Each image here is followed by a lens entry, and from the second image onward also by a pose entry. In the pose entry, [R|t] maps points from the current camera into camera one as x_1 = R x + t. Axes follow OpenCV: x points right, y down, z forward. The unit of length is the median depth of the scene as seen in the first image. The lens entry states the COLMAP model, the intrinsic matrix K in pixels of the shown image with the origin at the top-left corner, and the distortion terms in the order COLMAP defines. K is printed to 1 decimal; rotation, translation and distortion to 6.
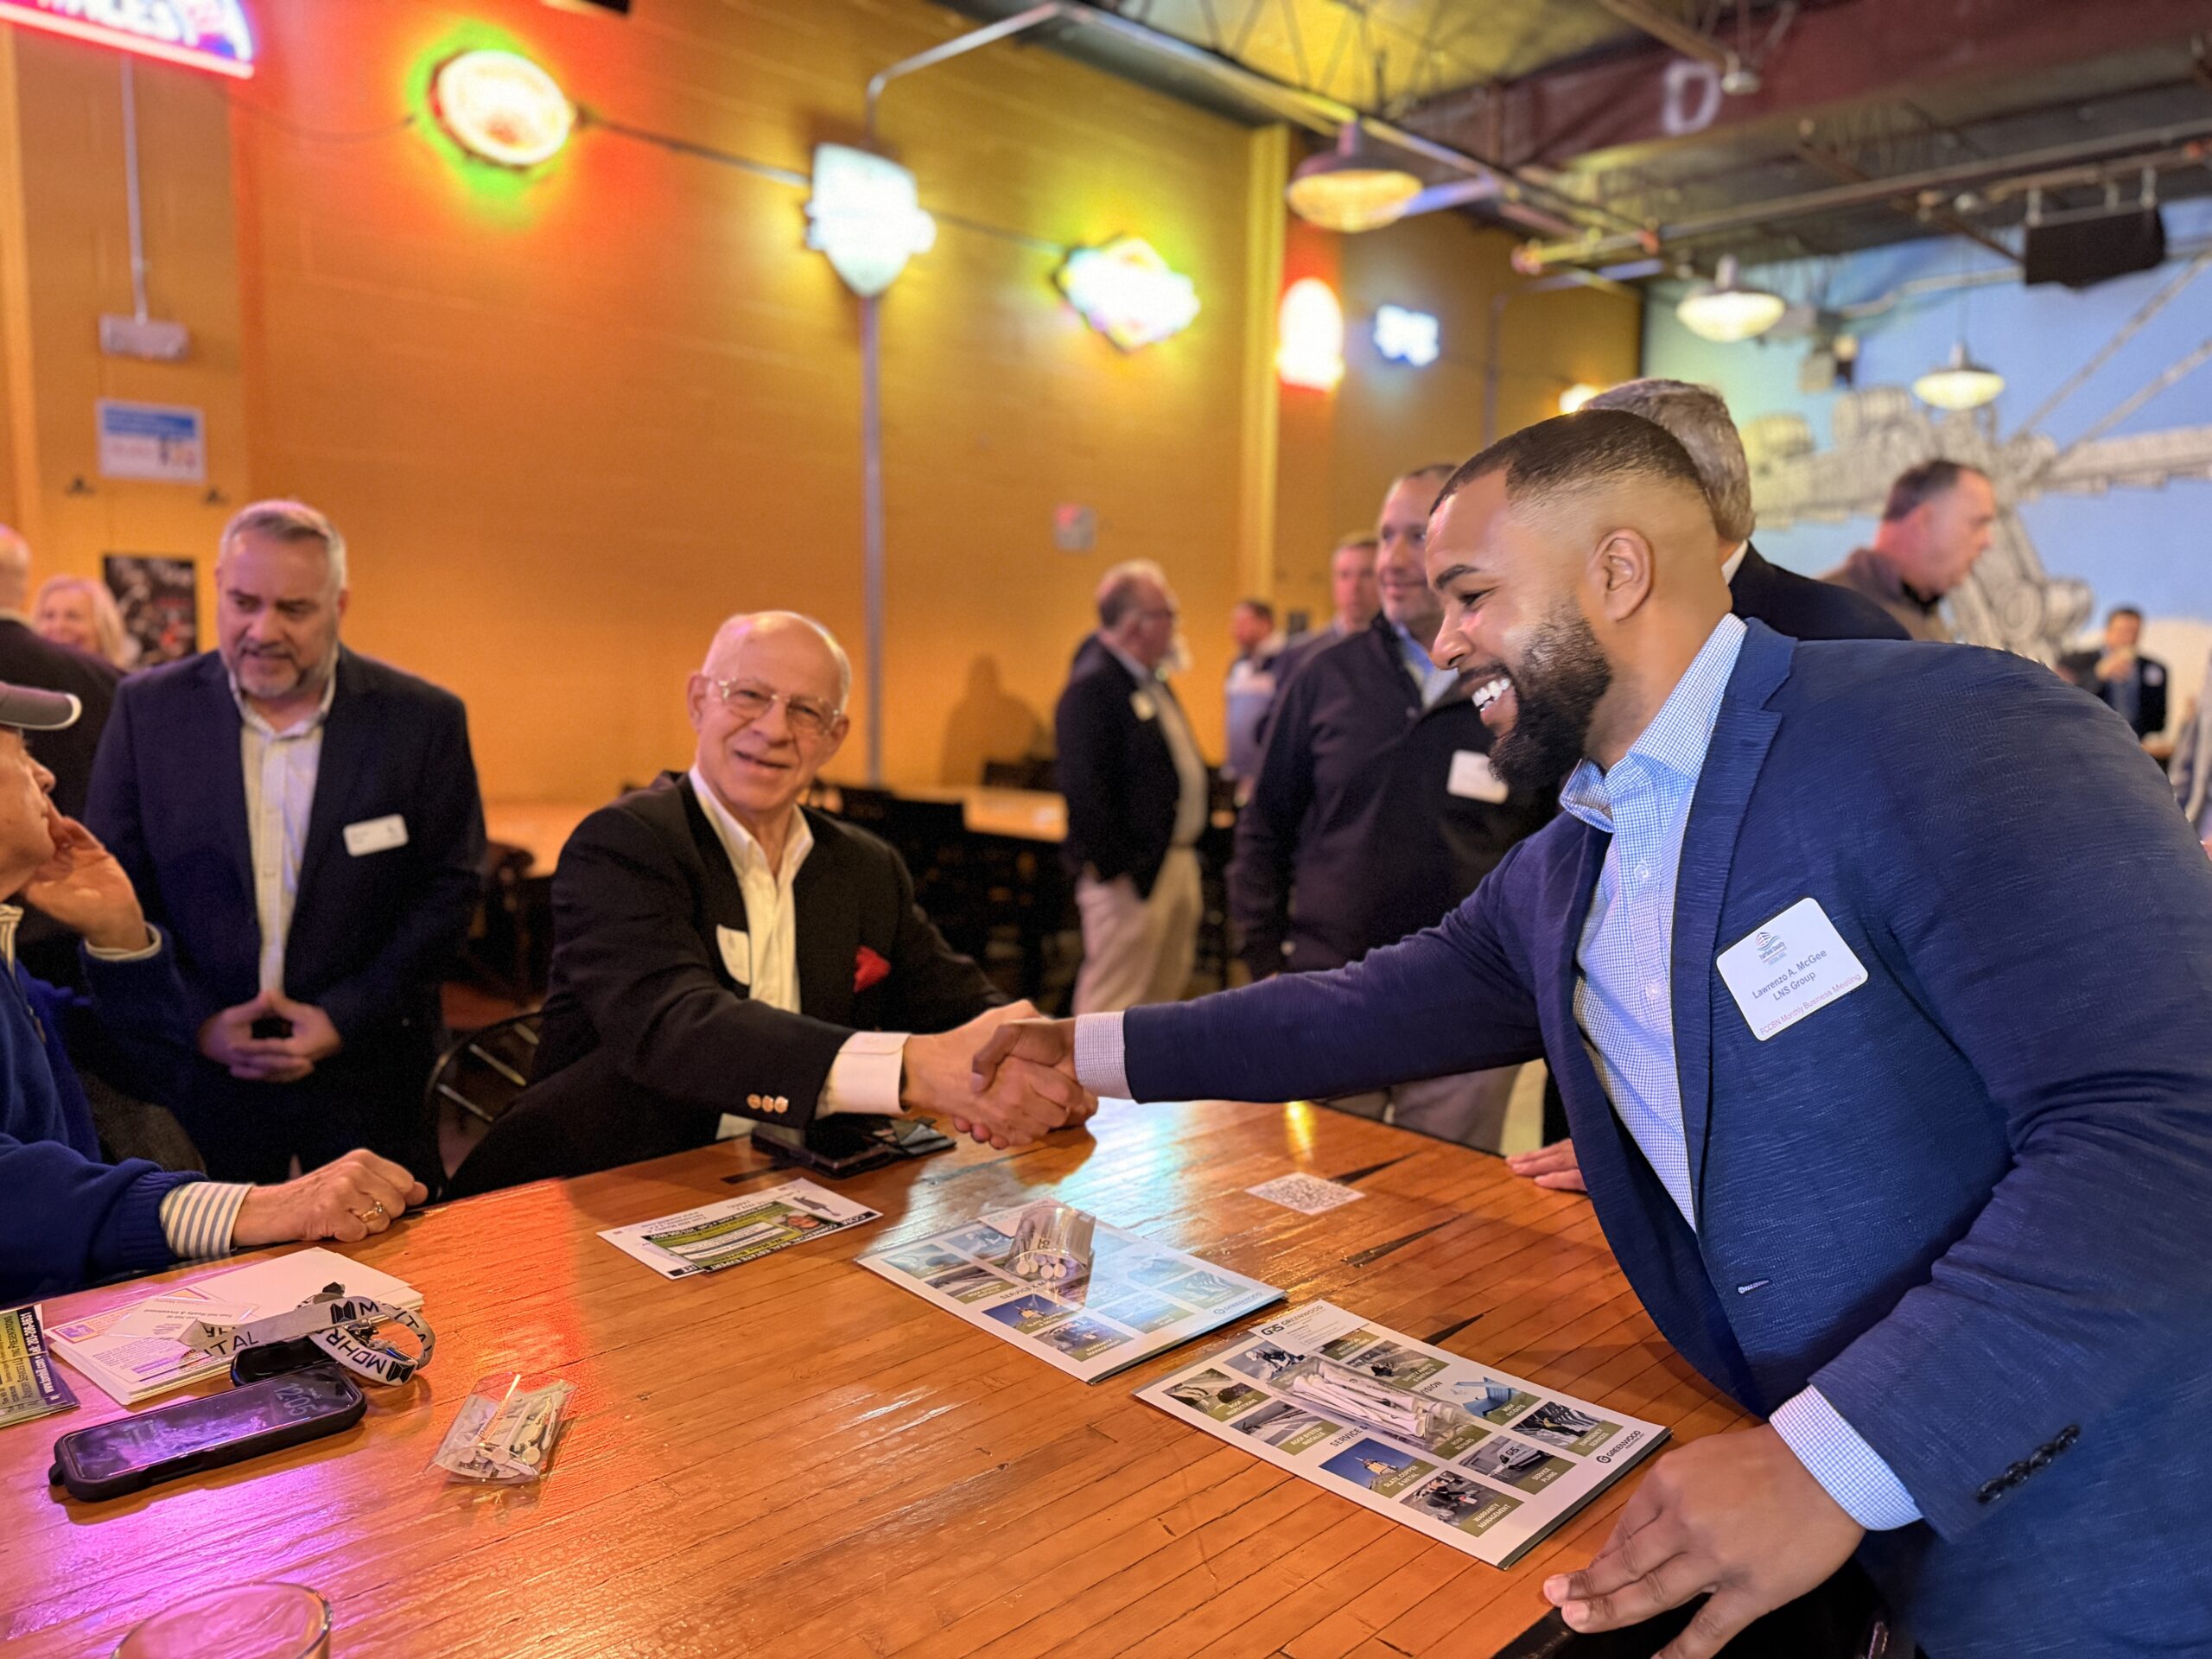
lens RADIAL K [[1562.7, 0, 1119.2], [0, 1562.7, 848.8], [0, 0, 1]] dist [0.032109, -0.032333]
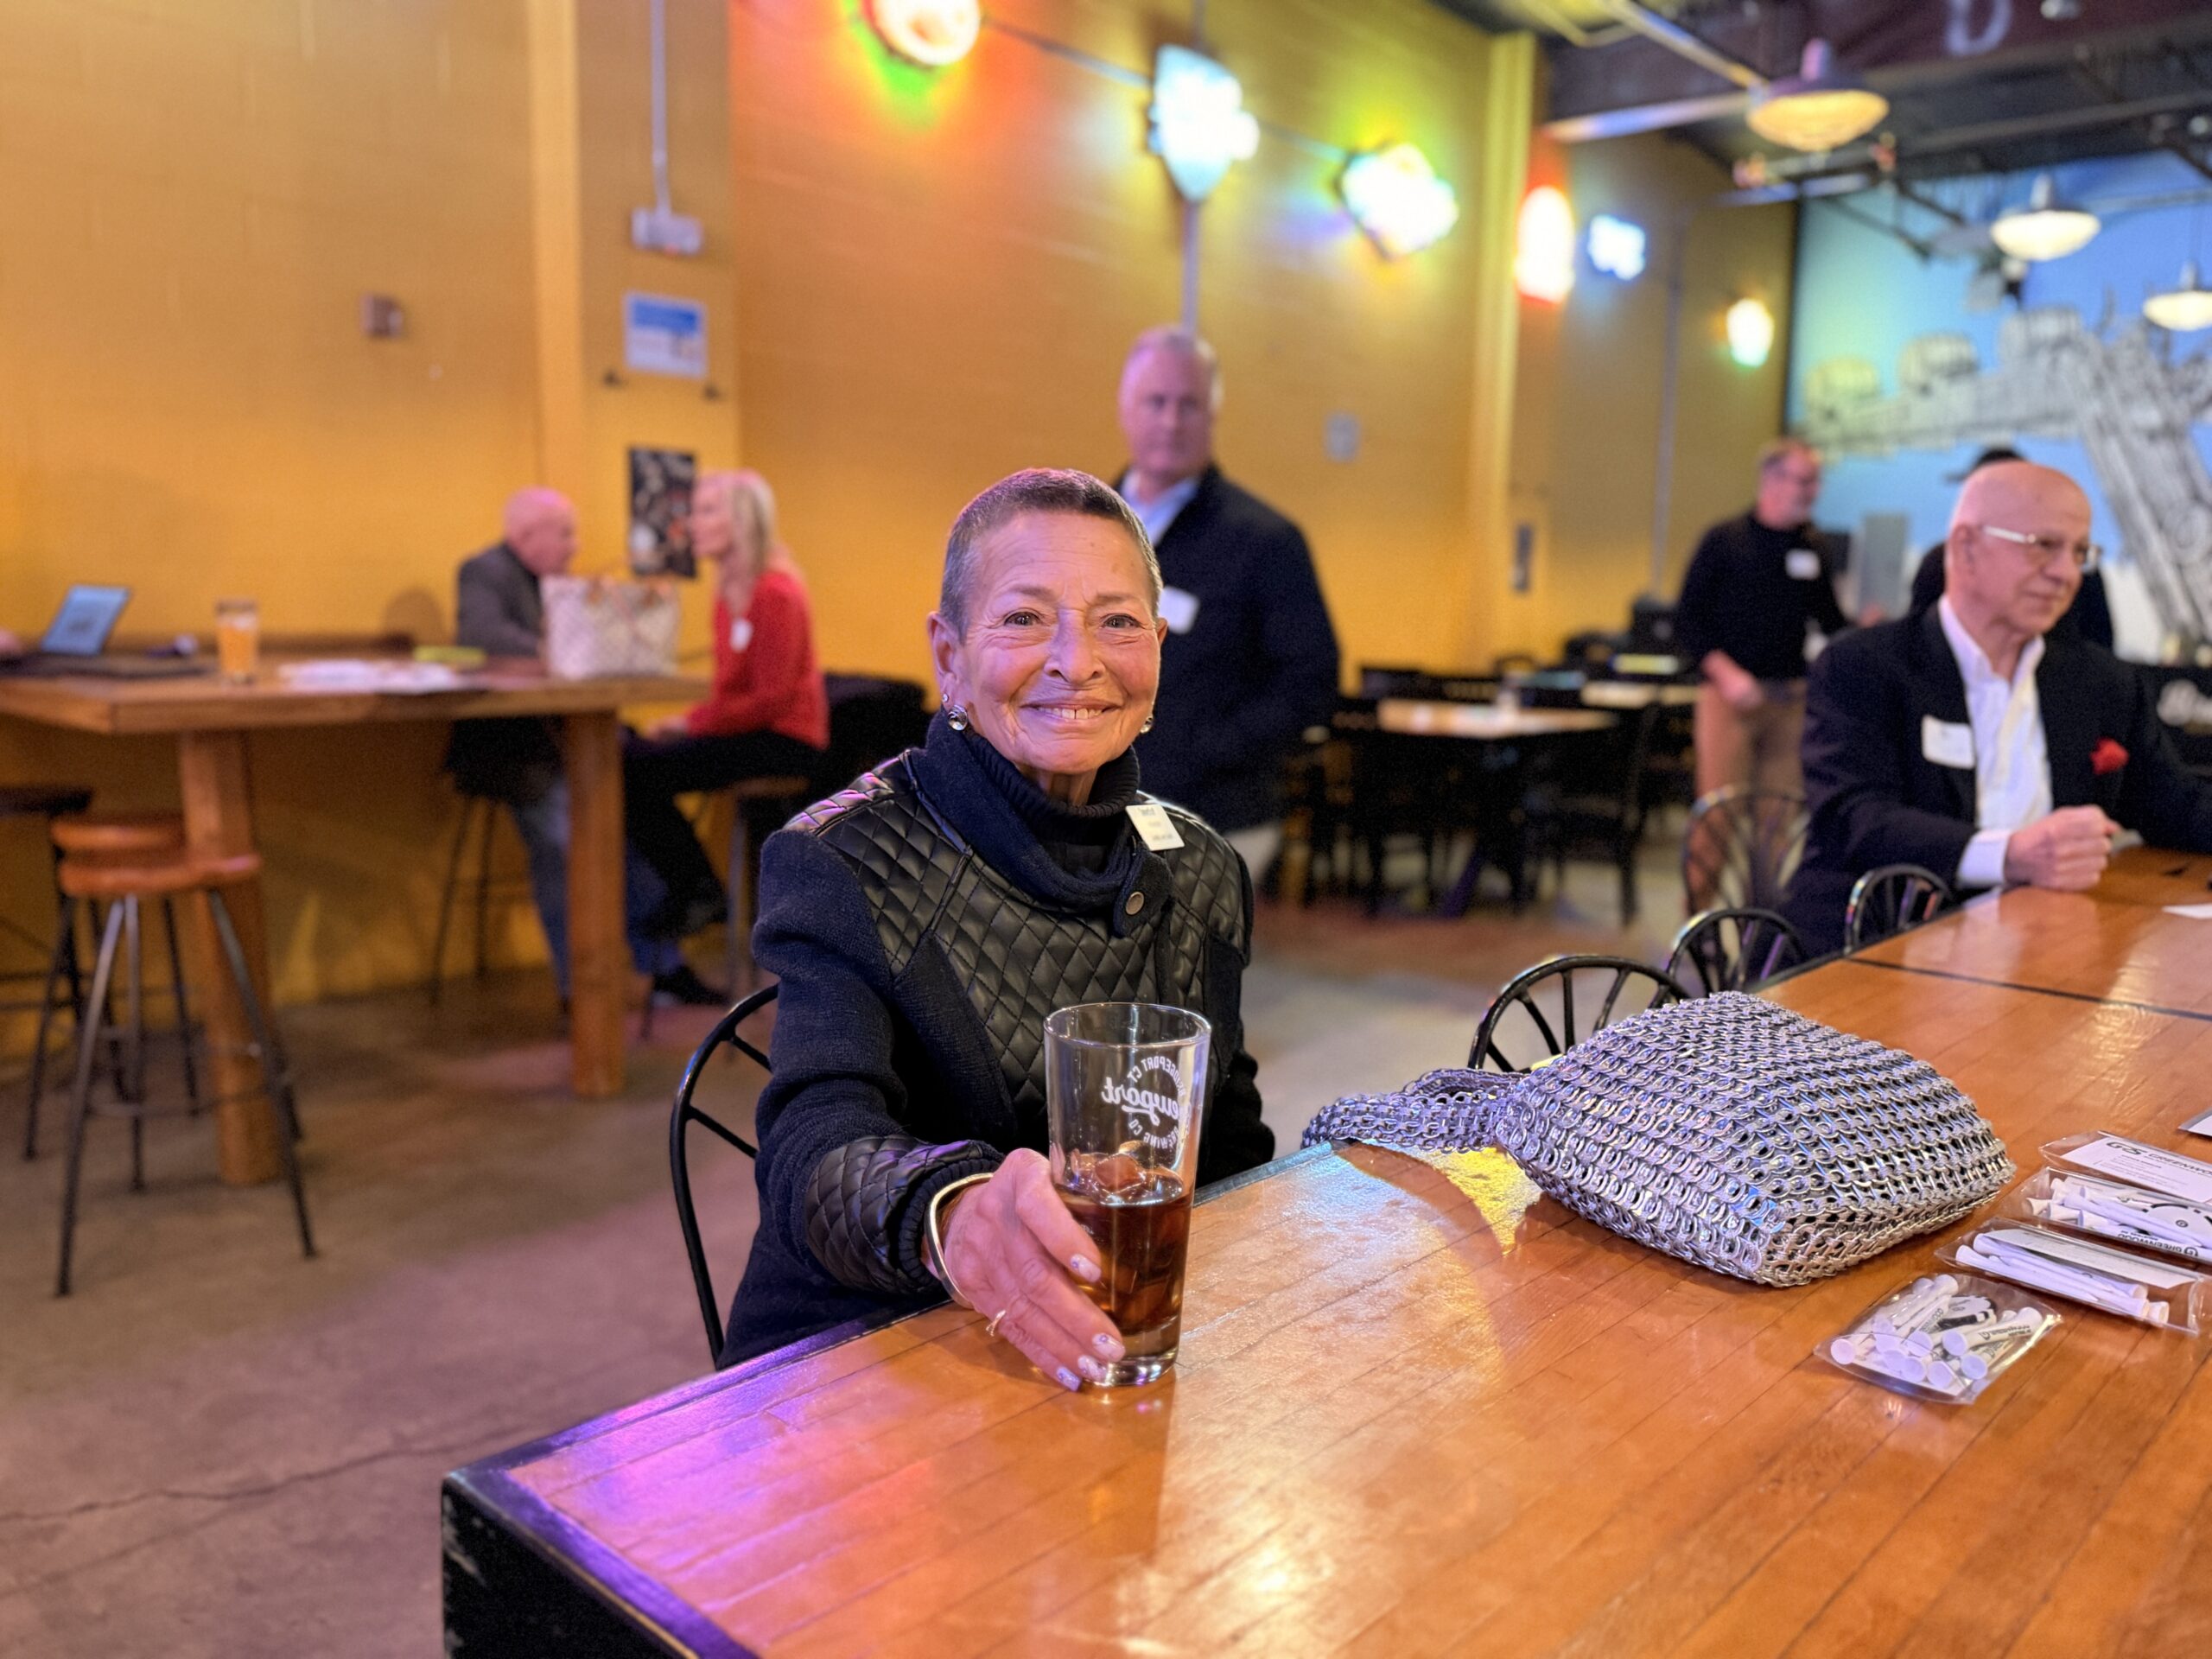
lens RADIAL K [[1680.1, 0, 1119.8], [0, 1680.1, 825.1], [0, 0, 1]] dist [0.044691, -0.059008]
pose [[0.998194, -0.003728, 0.059961, -0.252771], [0.002767, 0.999867, 0.016090, 0.024883], [-0.060013, -0.015895, 0.998071, -0.066885]]
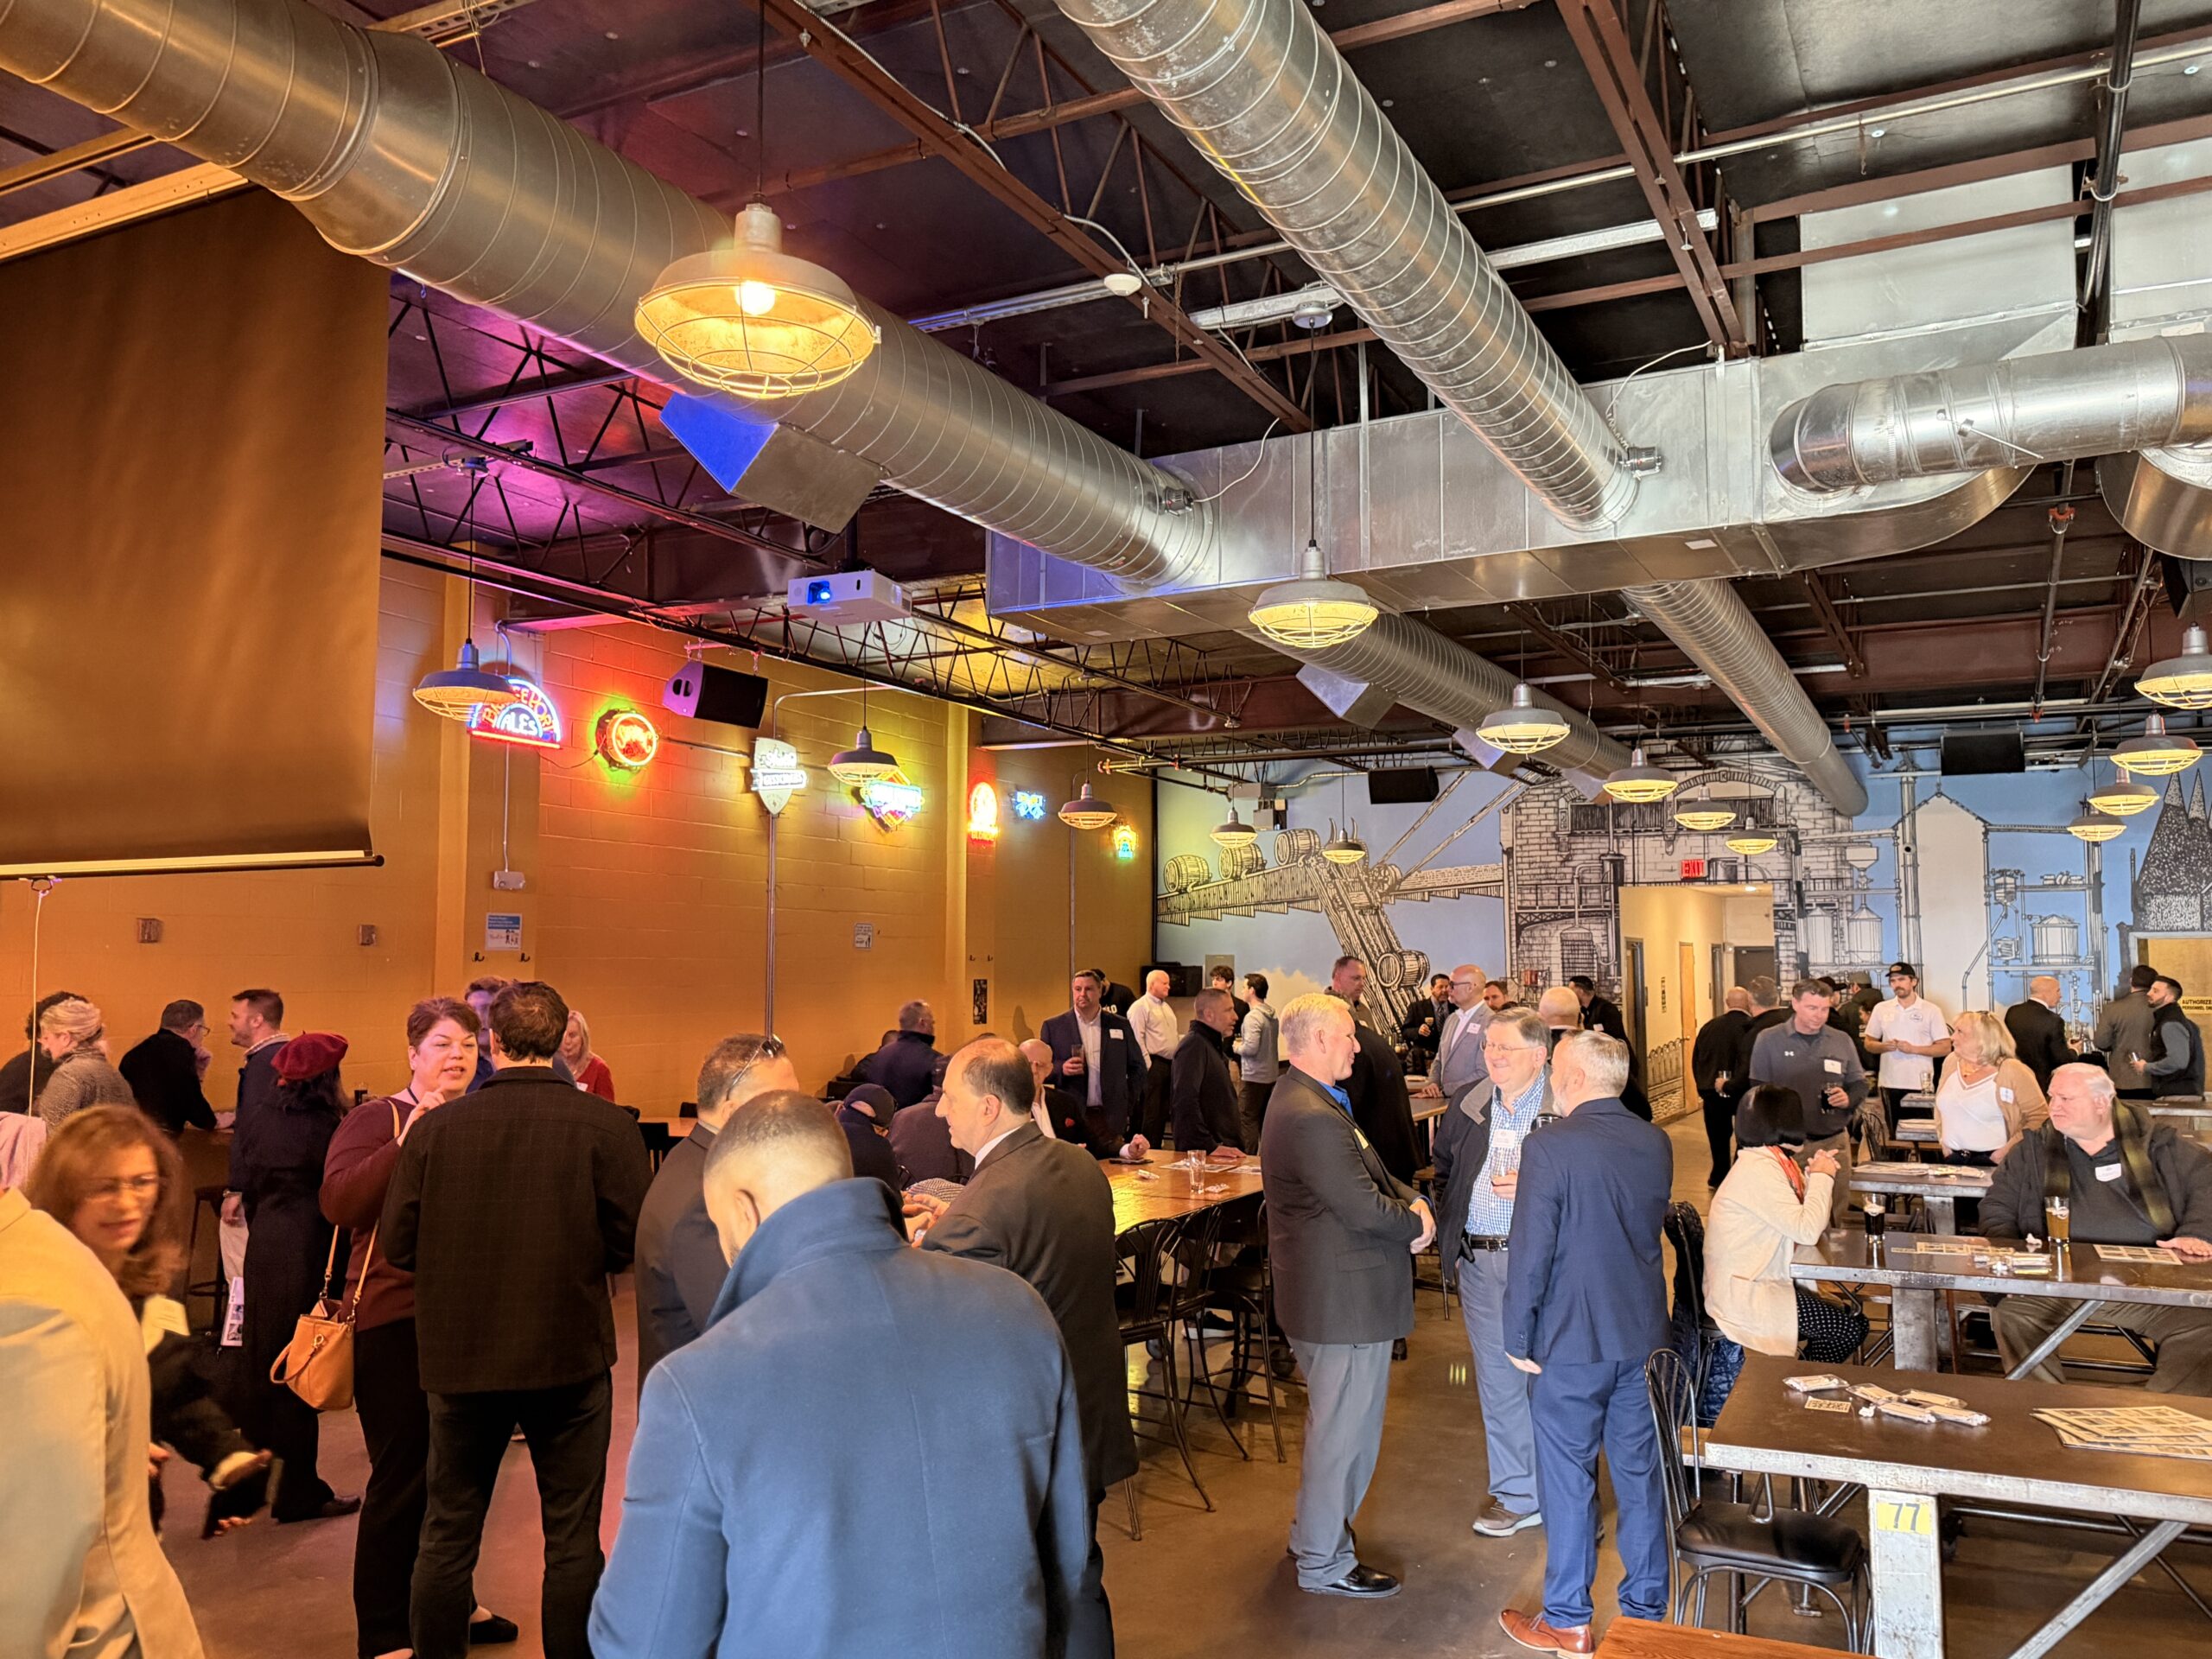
lens RADIAL K [[1680.1, 0, 1089.2], [0, 1680.1, 828.2], [0, 0, 1]] dist [0.044691, -0.059008]
pose [[0.946656, 0.009400, 0.322108, -0.395026], [0.056542, 0.979222, -0.194749, 0.036643], [-0.317246, 0.202573, 0.926455, -0.752009]]
